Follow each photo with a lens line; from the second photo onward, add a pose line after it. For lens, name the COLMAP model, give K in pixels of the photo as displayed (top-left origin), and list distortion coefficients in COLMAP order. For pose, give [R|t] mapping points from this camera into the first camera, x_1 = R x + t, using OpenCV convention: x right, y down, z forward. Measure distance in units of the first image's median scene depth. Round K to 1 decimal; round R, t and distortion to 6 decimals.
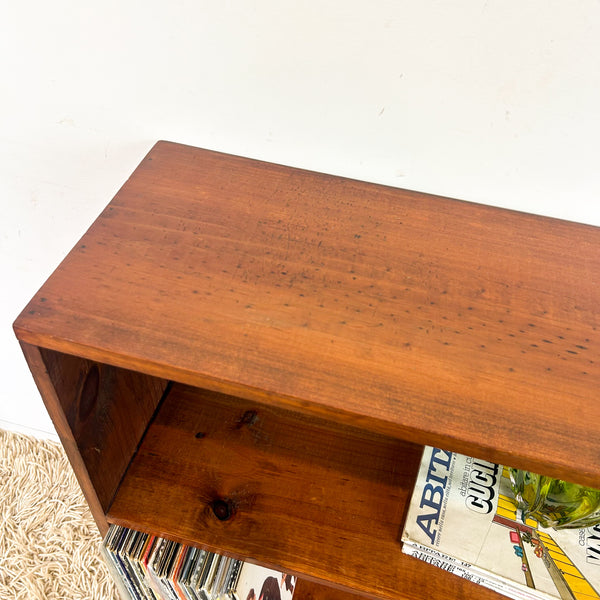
lens RADIAL K [[611.2, 0, 297.6], [0, 611.2, 298.4], [0, 0, 1]] dist [0.042356, -0.042436]
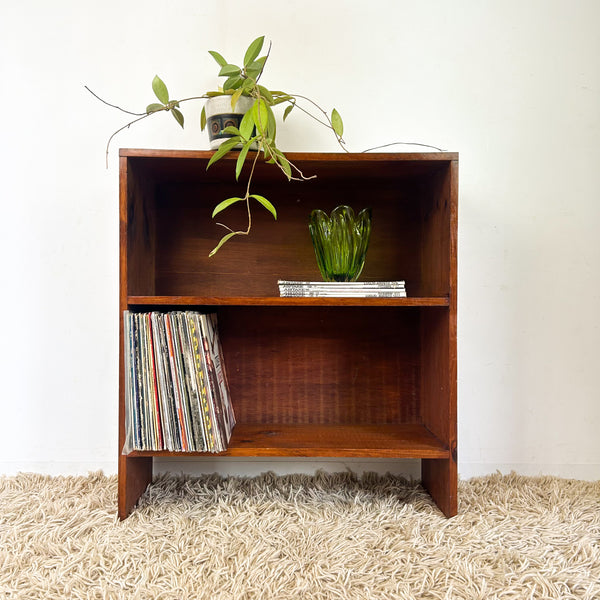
lens RADIAL K [[600.3, 0, 300.0], [0, 600.3, 300.0], [0, 0, 1]] dist [0.050265, -0.017109]
pose [[0.962743, -0.052743, 0.265224, -0.301230], [0.227095, 0.690169, -0.687092, 1.827660], [-0.146810, 0.721724, 0.676433, -0.361259]]
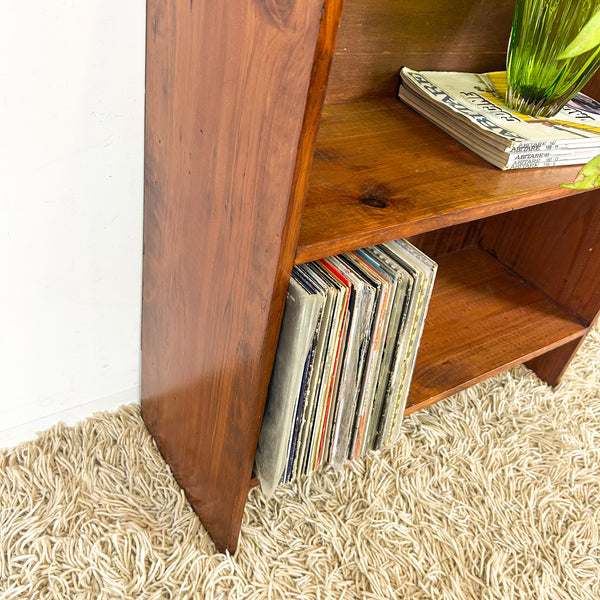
lens RADIAL K [[611.2, 0, 297.6], [0, 611.2, 298.4], [0, 0, 1]] dist [0.042356, -0.042436]
pose [[0.664995, -0.417053, 0.619555, -0.824693], [0.441518, 0.888606, 0.124265, 0.322087], [-0.602366, 0.190909, 0.775055, 0.434656]]
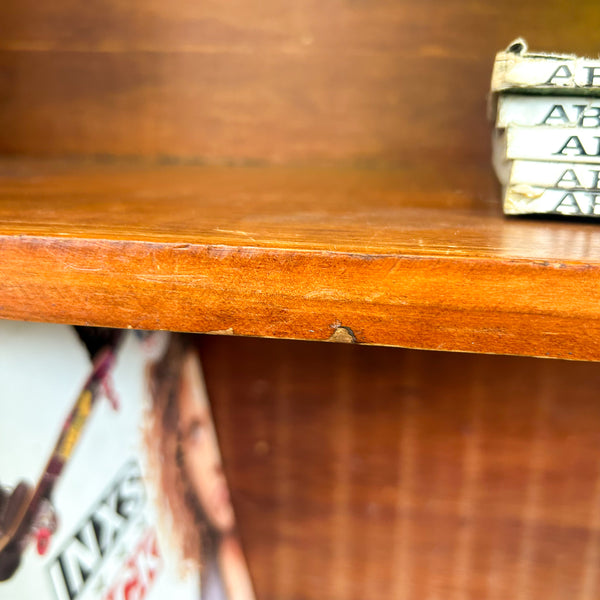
lens RADIAL K [[611.2, 0, 297.6], [0, 611.2, 298.4], [0, 0, 1]] dist [0.042356, -0.042436]
pose [[0.996755, -0.057760, 0.056074, 0.075807], [0.078164, 0.861025, -0.502520, 0.559098], [-0.019256, 0.505272, 0.862745, 0.823671]]
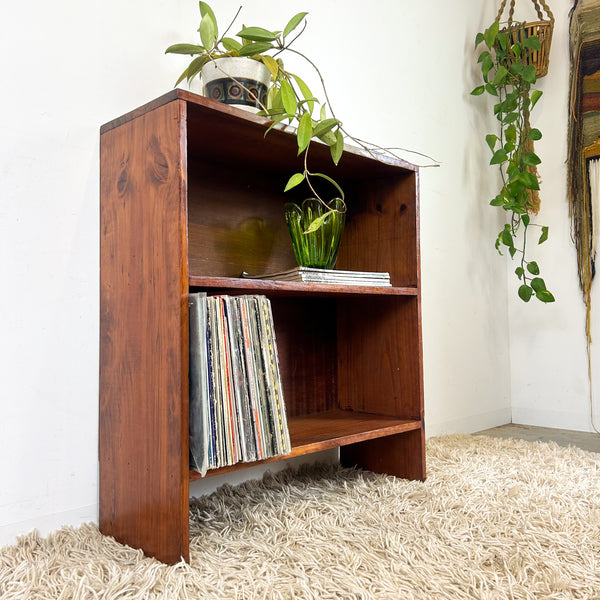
lens RADIAL K [[600.3, 0, 300.0], [0, 600.3, 300.0], [0, 0, 1]] dist [0.050265, -0.017109]
pose [[0.500899, -0.032798, 0.864884, -1.499831], [0.652211, 0.671210, -0.352275, 1.124801], [-0.568965, 0.740541, 0.357600, 0.362298]]
